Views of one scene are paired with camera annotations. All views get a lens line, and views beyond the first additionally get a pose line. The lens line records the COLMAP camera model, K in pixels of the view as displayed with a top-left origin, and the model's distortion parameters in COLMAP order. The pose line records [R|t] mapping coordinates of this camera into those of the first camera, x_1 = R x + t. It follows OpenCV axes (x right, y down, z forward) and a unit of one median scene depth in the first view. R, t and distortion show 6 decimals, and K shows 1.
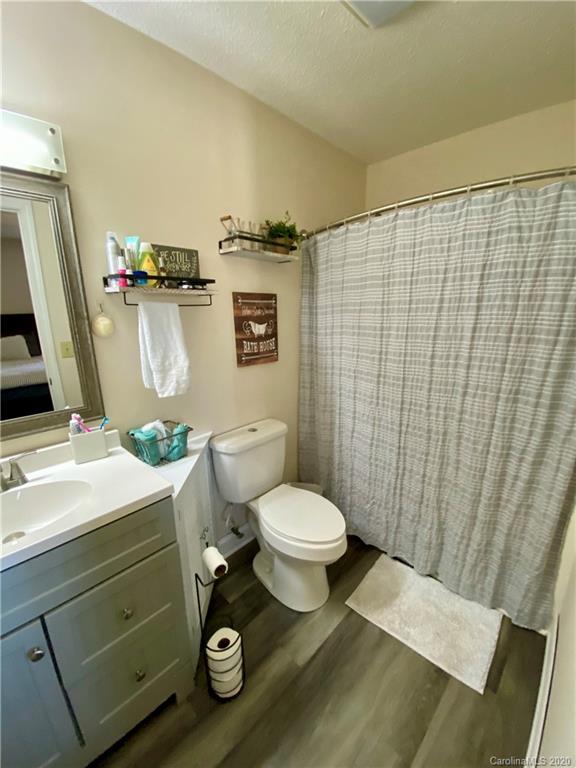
lens RADIAL K [[307.5, 0, 285.9], [0, 307.5, 386.8], [0, 0, 1]] dist [0.031467, -0.025999]
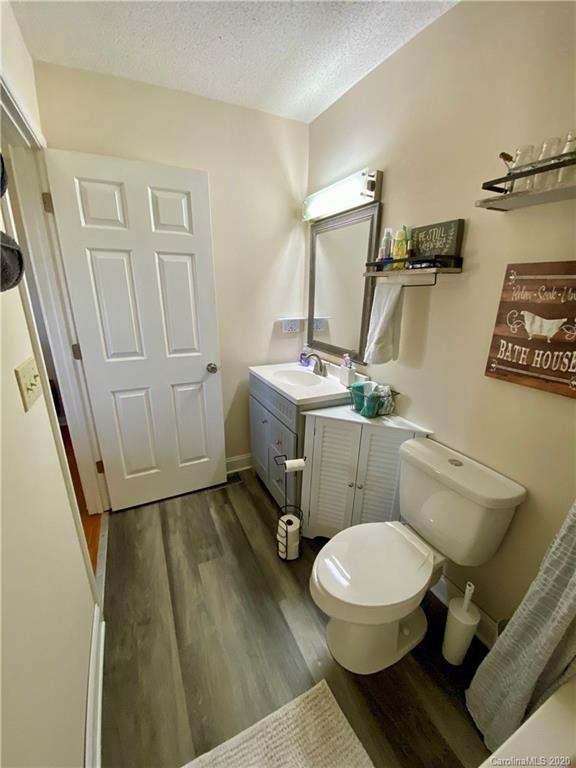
lens RADIAL K [[307.5, 0, 285.9], [0, 307.5, 386.8], [0, 0, 1]] dist [0.031467, -0.025999]
pose [[-0.351148, 0.287927, -0.890951, 0.646628], [-0.234745, 0.894083, 0.381458, -0.206043], [0.906416, 0.343095, -0.246366, 0.791624]]
